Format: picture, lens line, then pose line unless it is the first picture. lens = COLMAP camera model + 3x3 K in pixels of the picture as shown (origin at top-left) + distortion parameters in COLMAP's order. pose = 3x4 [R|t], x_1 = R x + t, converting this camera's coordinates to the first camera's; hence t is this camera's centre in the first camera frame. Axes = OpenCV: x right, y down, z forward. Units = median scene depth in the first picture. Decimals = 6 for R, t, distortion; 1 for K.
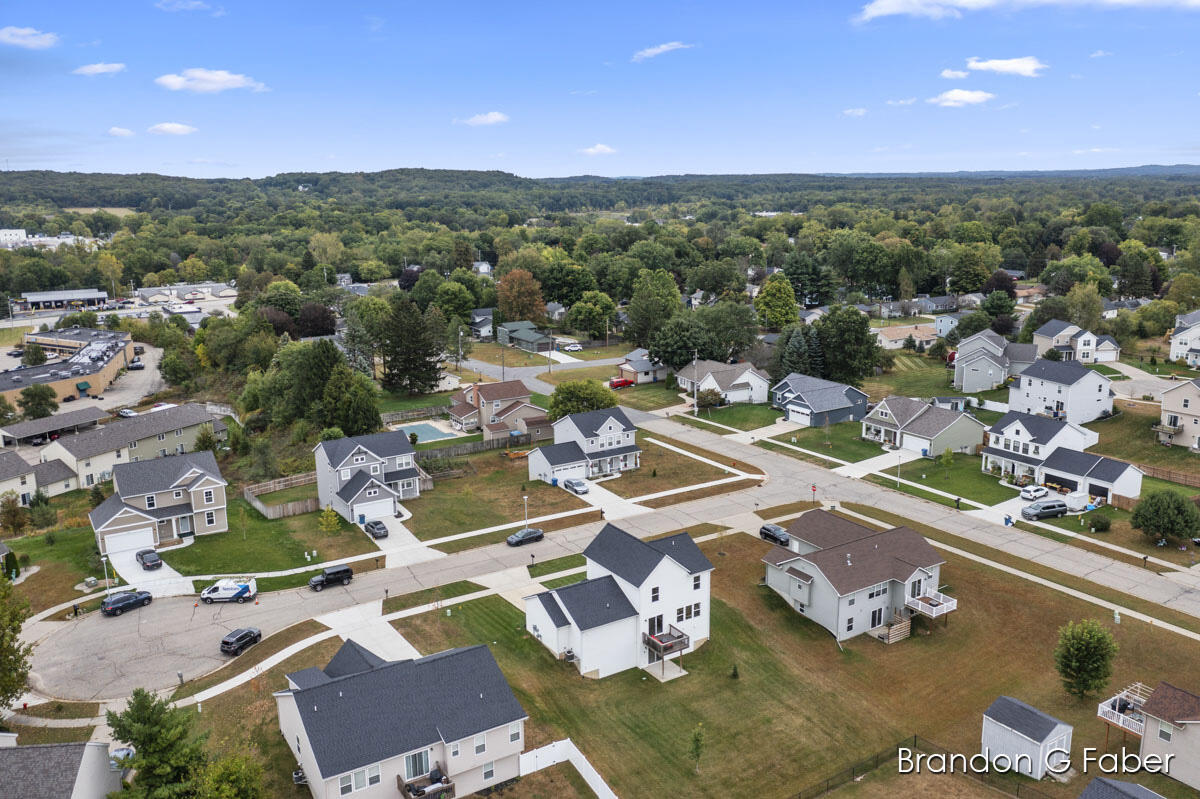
lens RADIAL K [[953.4, 0, 595.3], [0, 953.4, 403.7], [0, 0, 1]] dist [-0.000119, 0.006948]
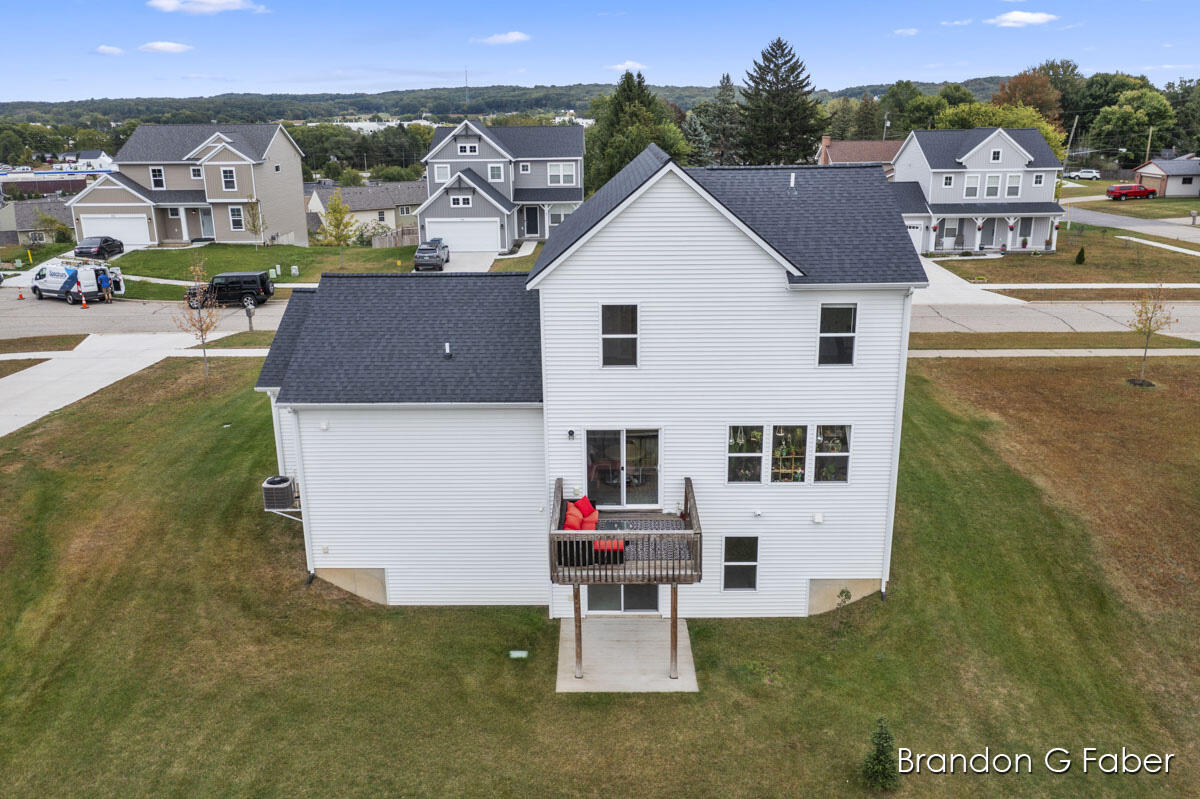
lens RADIAL K [[953.4, 0, 595.3], [0, 953.4, 403.7], [0, 0, 1]] dist [-0.000119, 0.006948]
pose [[0.835402, 0.161412, -0.525404, 0.168740], [-0.123046, 0.986568, 0.107443, 0.172486], [0.535689, -0.025109, 0.844042, 0.712280]]
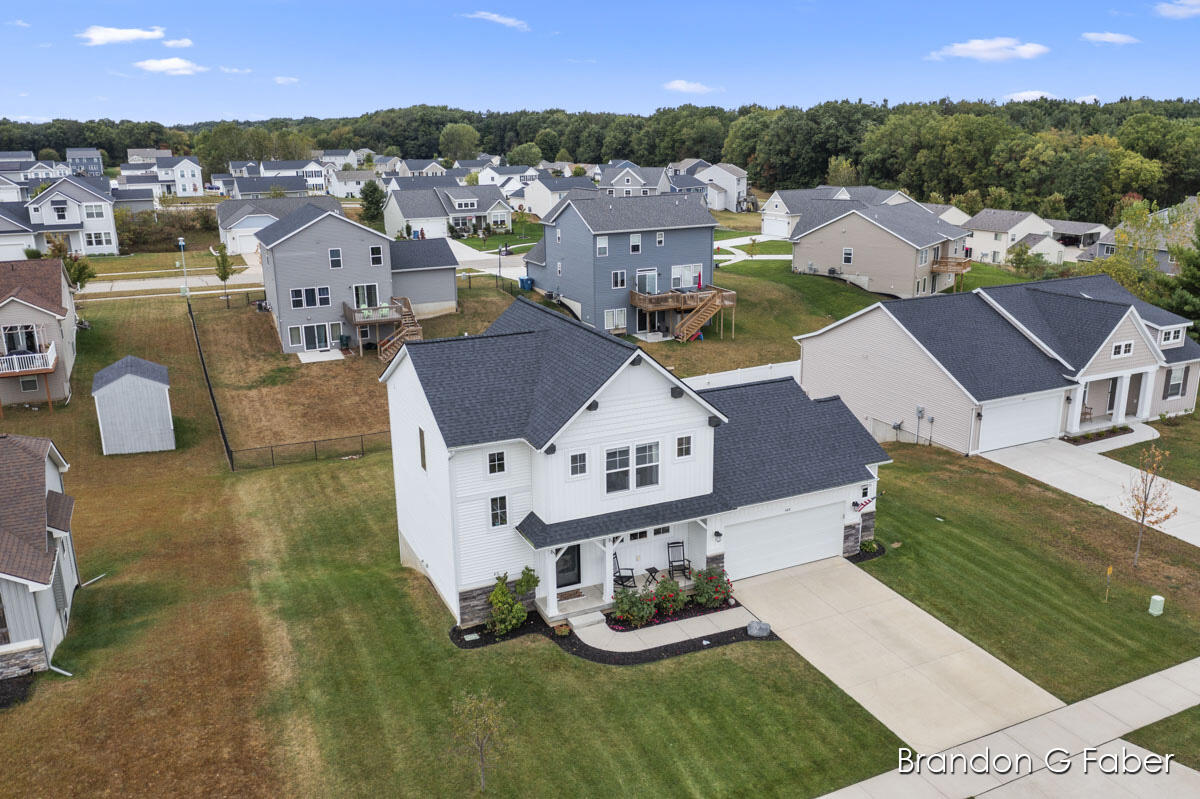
lens RADIAL K [[953.4, 0, 595.3], [0, 953.4, 403.7], [0, 0, 1]] dist [-0.000119, 0.006948]
pose [[-0.992672, -0.016505, 0.119709, -0.003689], [0.044757, 0.869956, 0.491094, -0.001763], [-0.112247, 0.492853, -0.862842, 1.227274]]
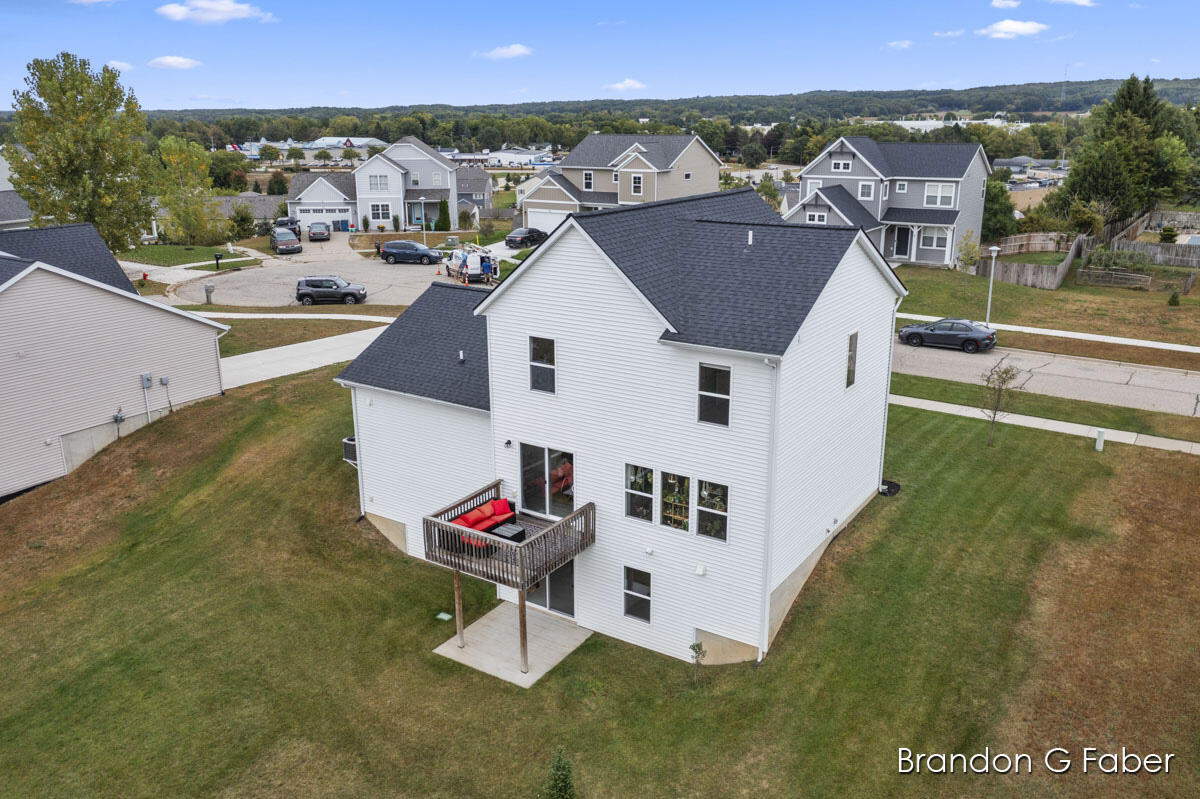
lens RADIAL K [[953.4, 0, 595.3], [0, 953.4, 403.7], [0, 0, 1]] dist [-0.000119, 0.006948]
pose [[0.405945, 0.273291, -0.872078, 0.279259], [-0.207228, 0.956911, 0.203414, 0.136599], [0.890093, 0.098144, 0.445087, 0.802835]]
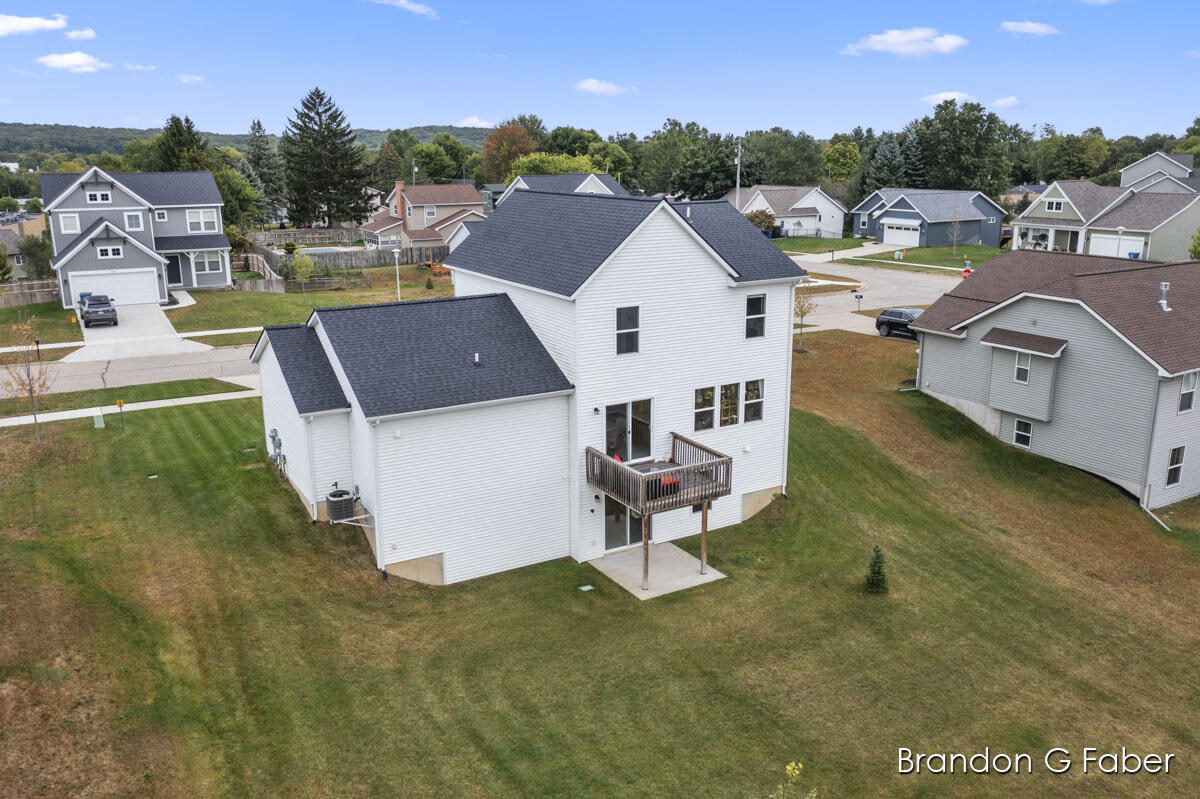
lens RADIAL K [[953.4, 0, 595.3], [0, 953.4, 403.7], [0, 0, 1]] dist [-0.000119, 0.006948]
pose [[0.999310, 0.014951, -0.034003, 0.057045], [-0.014038, 0.999538, 0.026955, 0.194416], [0.034390, -0.026459, 0.999058, 0.609538]]
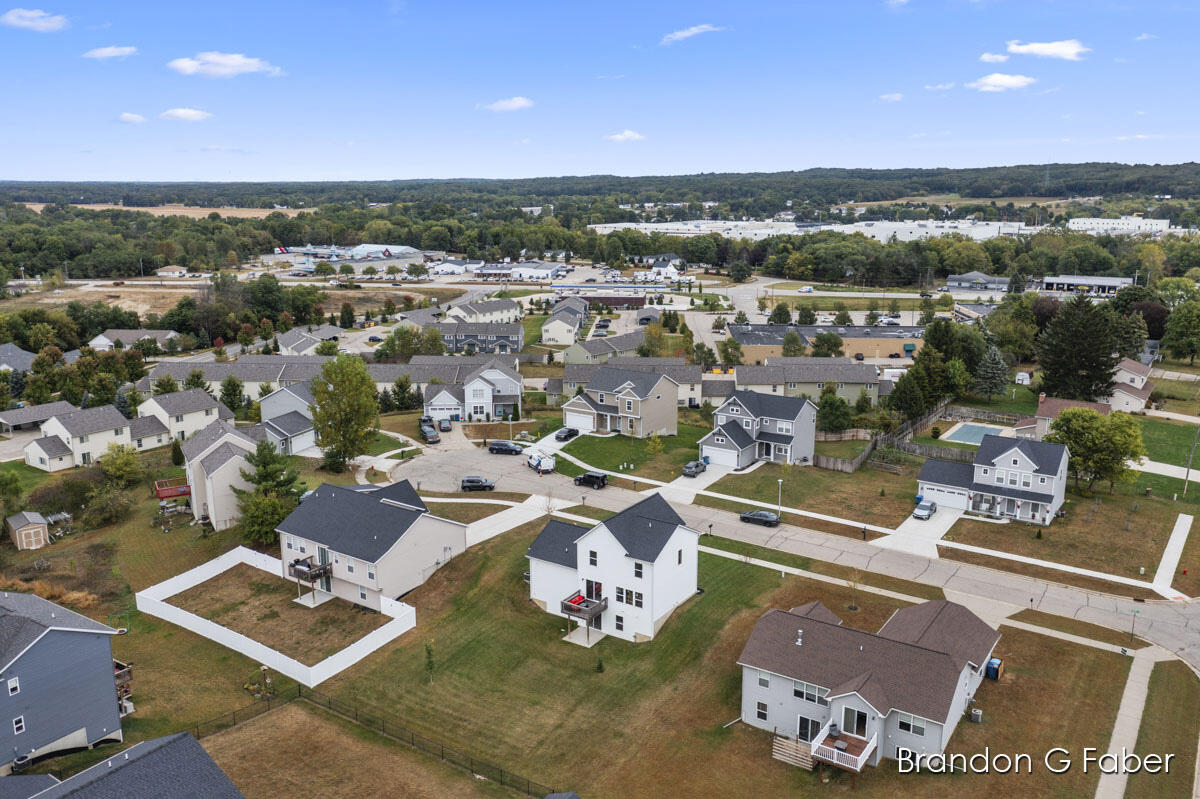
lens RADIAL K [[953.4, 0, 595.3], [0, 953.4, 403.7], [0, 0, 1]] dist [-0.000119, 0.006948]
pose [[0.398927, 0.216035, -0.891171, 0.814324], [-0.210928, 0.967410, 0.140096, -0.083123], [0.892394, 0.132085, 0.431494, 0.500387]]
